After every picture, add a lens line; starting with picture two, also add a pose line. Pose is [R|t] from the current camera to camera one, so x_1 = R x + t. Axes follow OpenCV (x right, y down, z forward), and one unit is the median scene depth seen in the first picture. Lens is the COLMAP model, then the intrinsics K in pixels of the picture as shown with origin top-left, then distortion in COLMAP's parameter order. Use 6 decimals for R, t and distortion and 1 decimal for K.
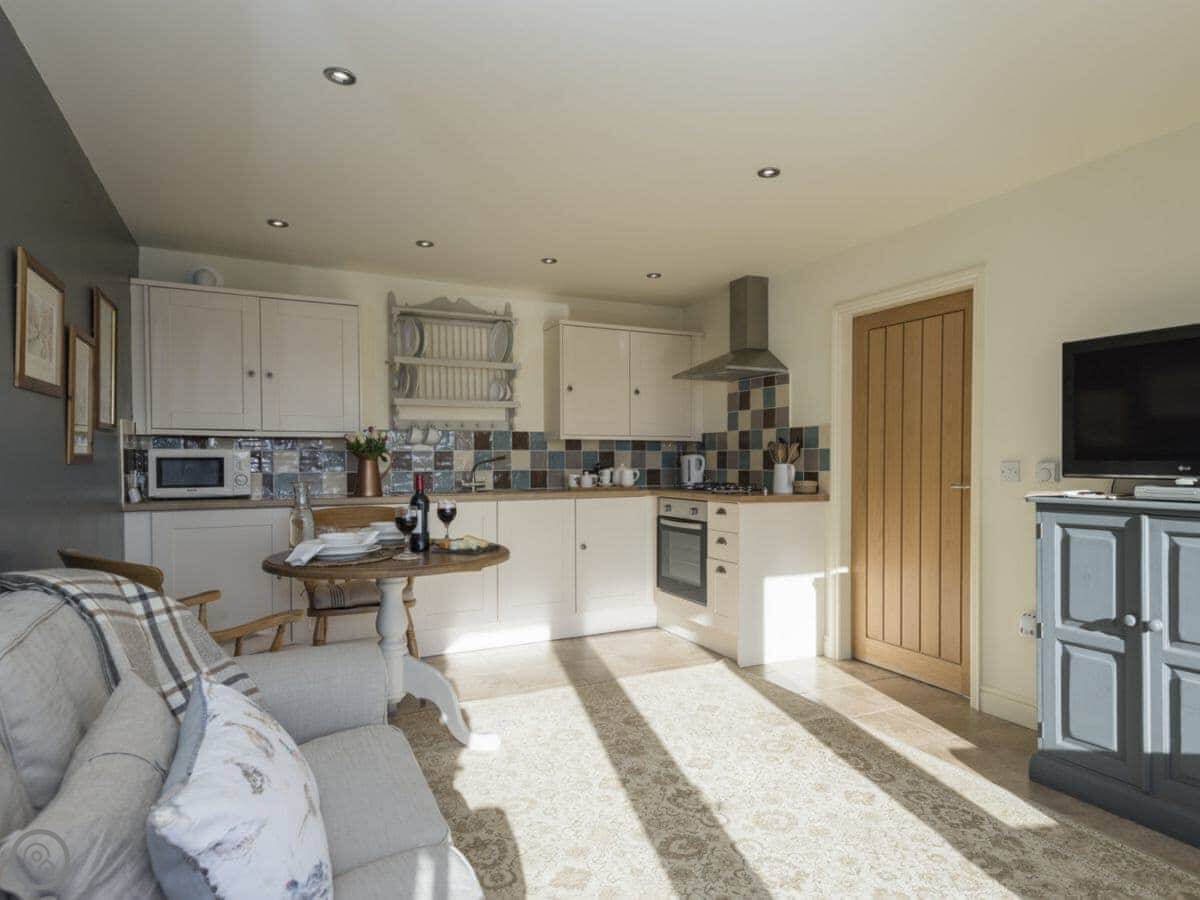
lens RADIAL K [[726.3, 0, 601.8], [0, 726.3, 451.5], [0, 0, 1]] dist [0.004884, -0.000072]
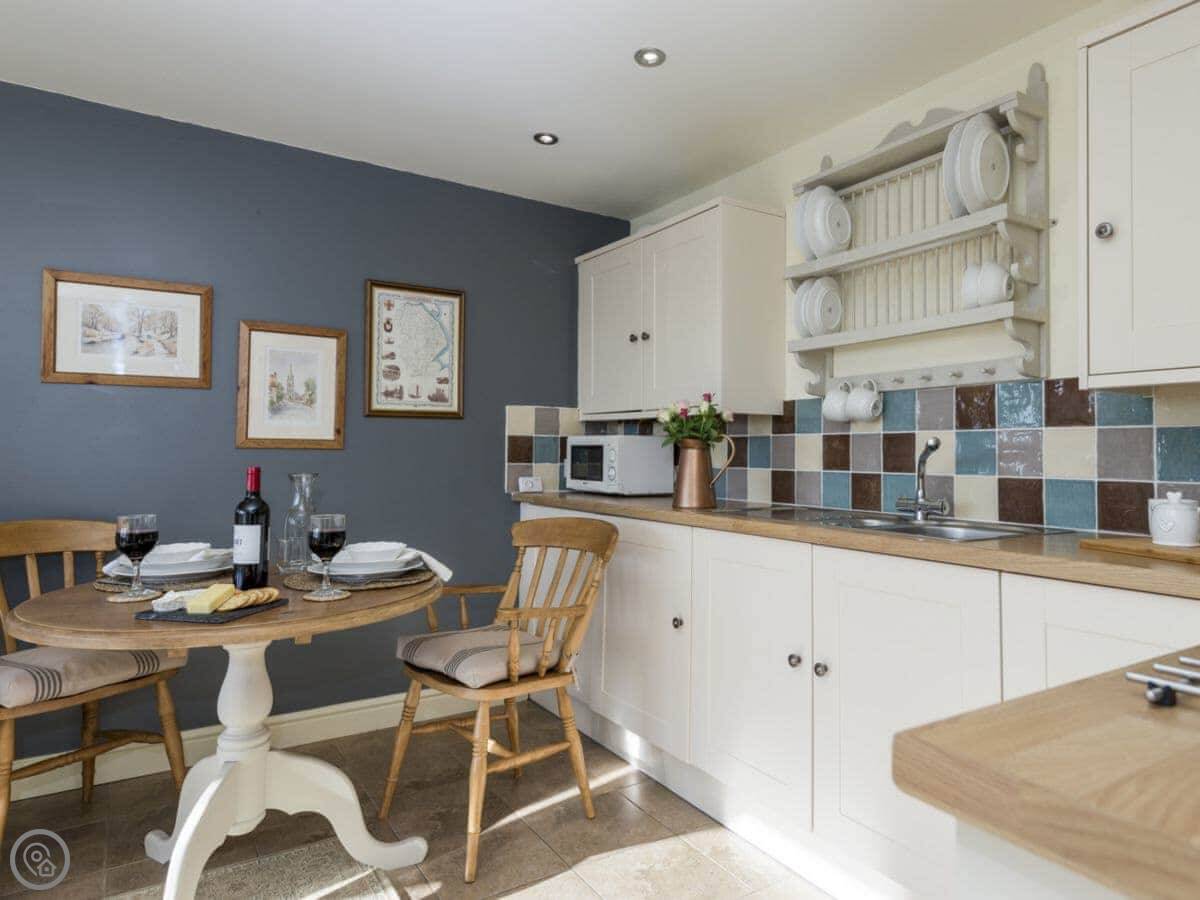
lens RADIAL K [[726.3, 0, 595.8], [0, 726.3, 444.1], [0, 0, 1]] dist [0.004884, -0.000072]
pose [[0.146510, -0.006614, -0.989187, 0.239466], [0.002464, 0.999977, -0.006321, 0.009351], [0.989206, -0.001511, 0.146523, 0.707926]]
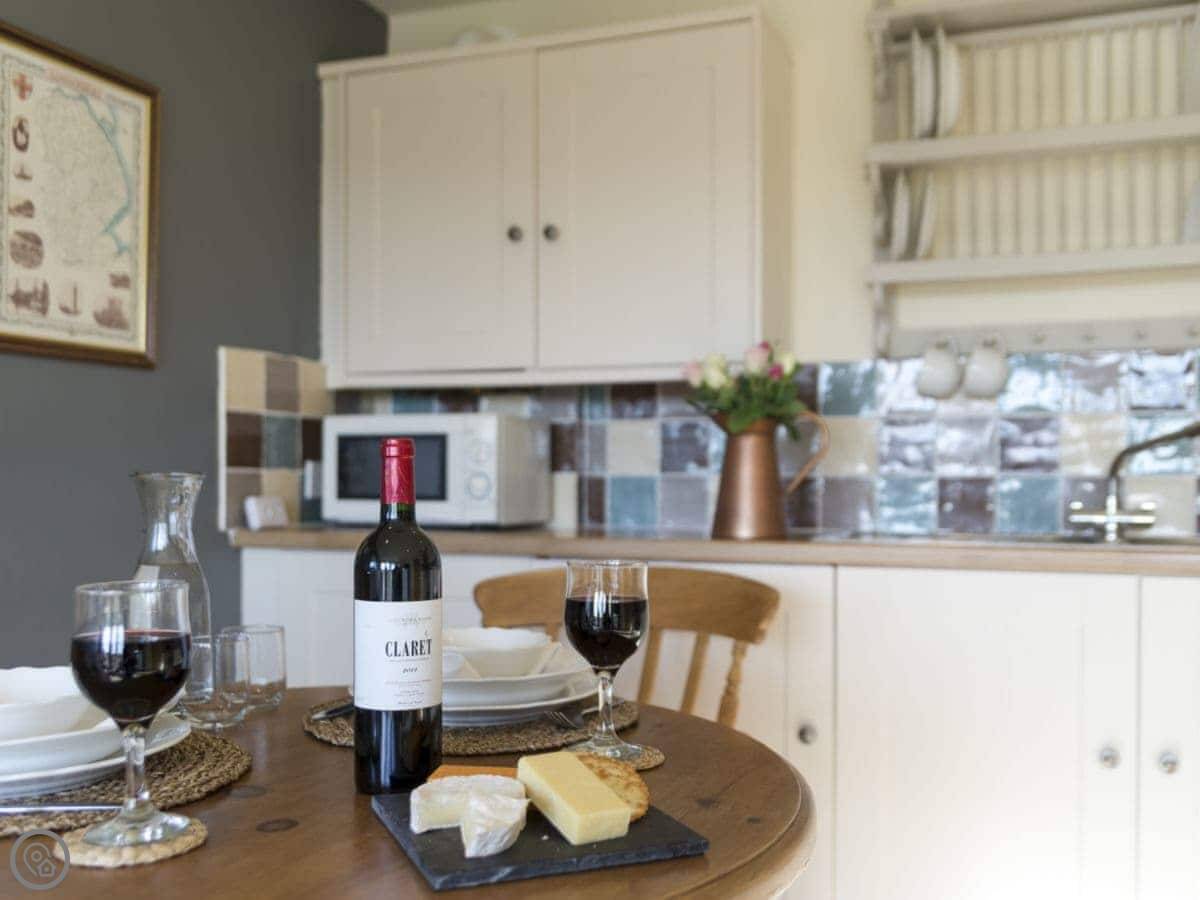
lens RADIAL K [[1191.1, 0, 600.4], [0, 1191.1, 462.6], [0, 0, 1]] dist [-0.006783, 0.000000]
pose [[0.698138, -0.002927, -0.715957, 0.037768], [0.000491, 0.999993, -0.003609, 0.022360], [0.715963, 0.002168, 0.698135, 0.465818]]
